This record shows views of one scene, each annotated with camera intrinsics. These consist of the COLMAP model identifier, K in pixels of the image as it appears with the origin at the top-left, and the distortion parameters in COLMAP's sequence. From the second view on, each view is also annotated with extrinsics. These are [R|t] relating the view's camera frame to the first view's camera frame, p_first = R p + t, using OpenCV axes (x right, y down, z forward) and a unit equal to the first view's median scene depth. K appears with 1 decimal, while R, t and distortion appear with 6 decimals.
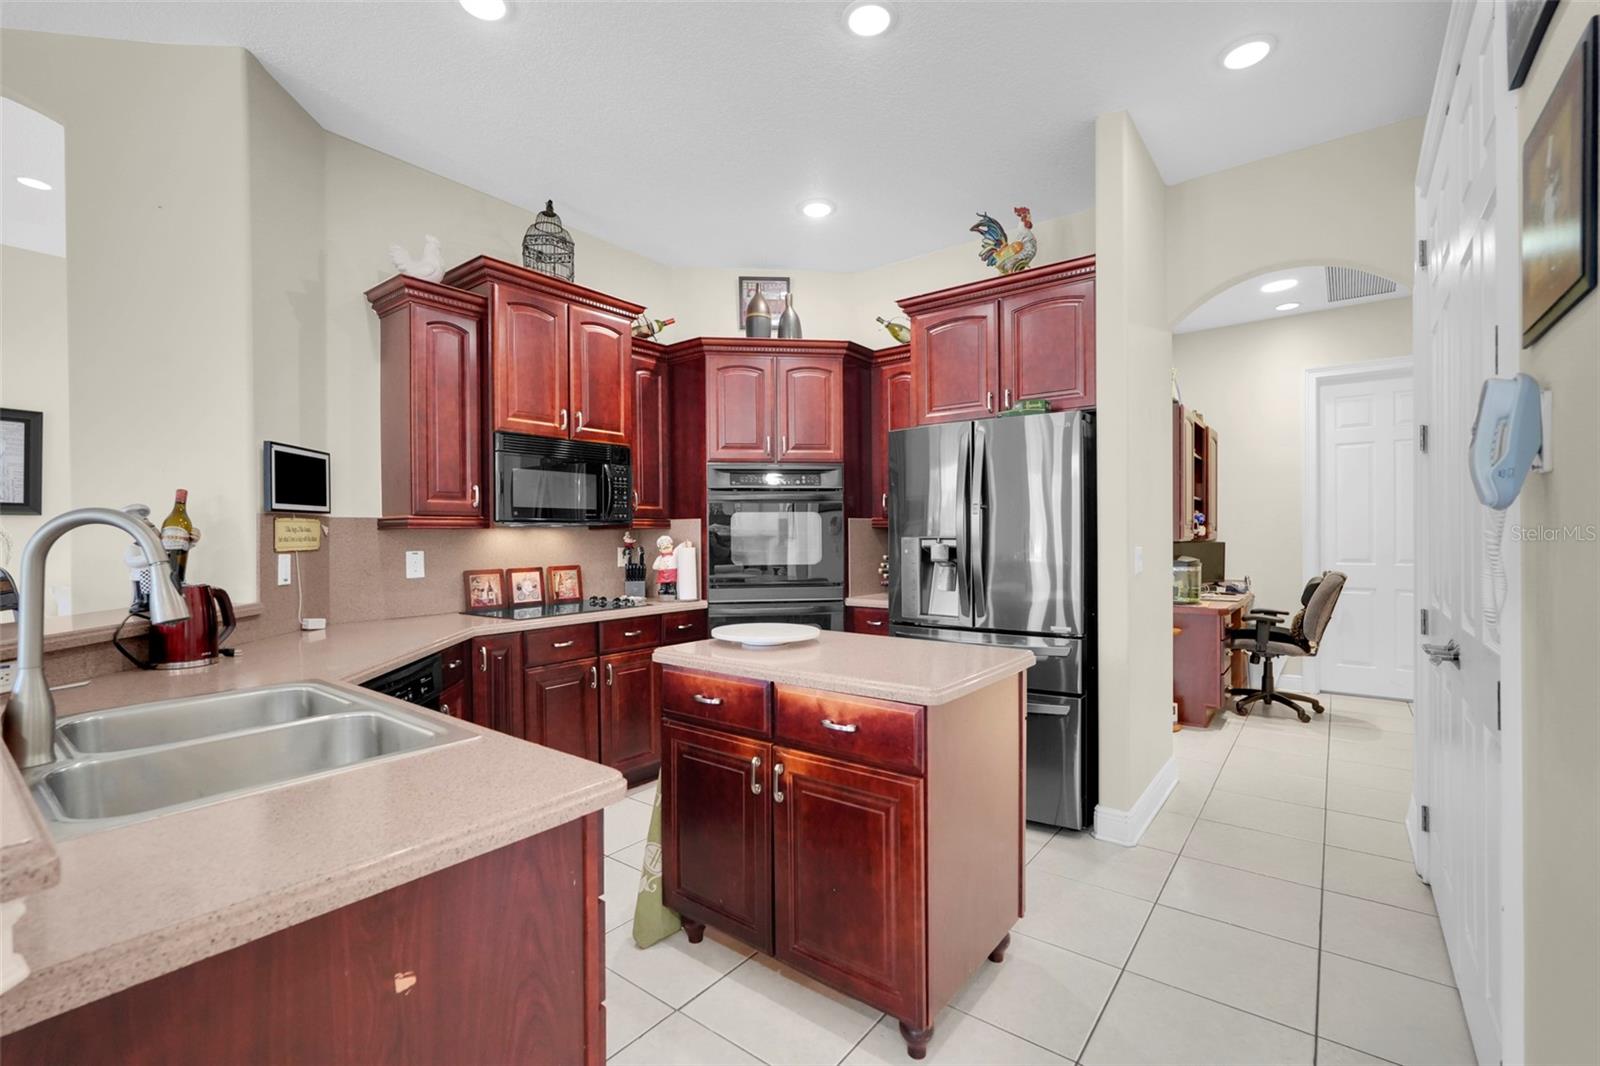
lens RADIAL K [[704.0, 0, 804.3], [0, 704.0, 533.5], [0, 0, 1]] dist [-0.006690, 0.005253]
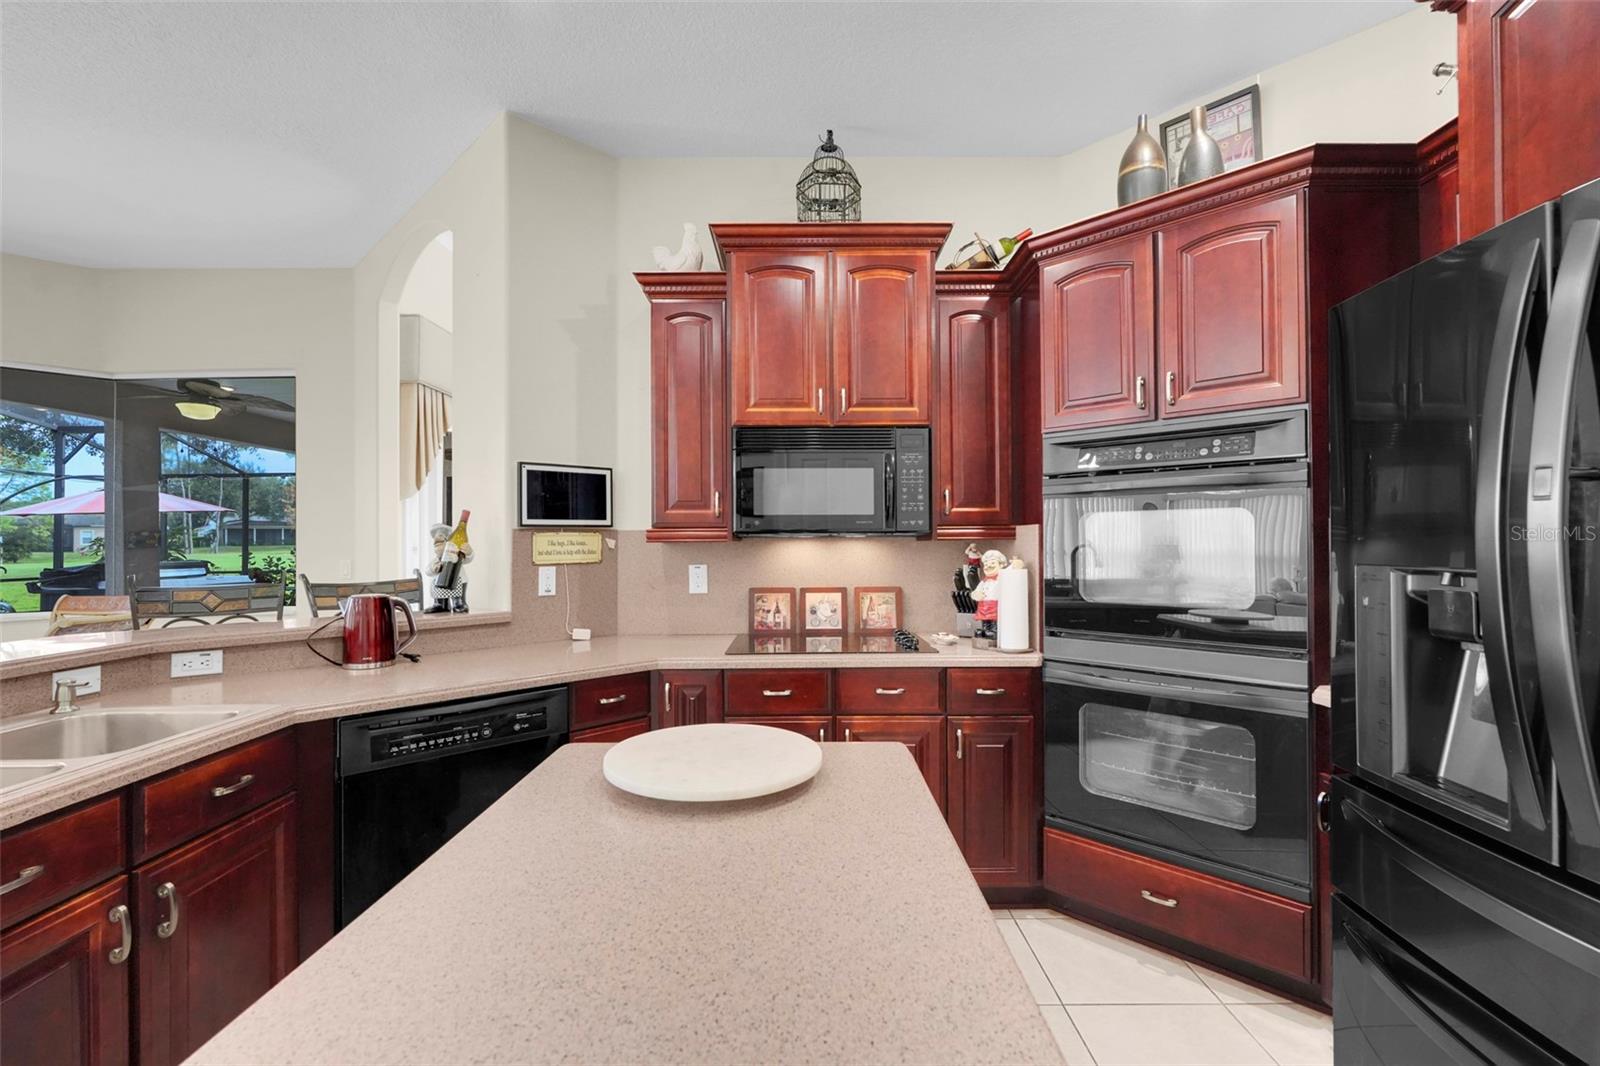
lens RADIAL K [[704.0, 0, 801.2], [0, 704.0, 532.5], [0, 0, 1]] dist [-0.006690, 0.005253]
pose [[0.610645, -0.006216, -0.791880, 0.254802], [0.001781, 0.999977, -0.006476, -0.011120], [0.791902, 0.002545, 0.610642, 0.495713]]
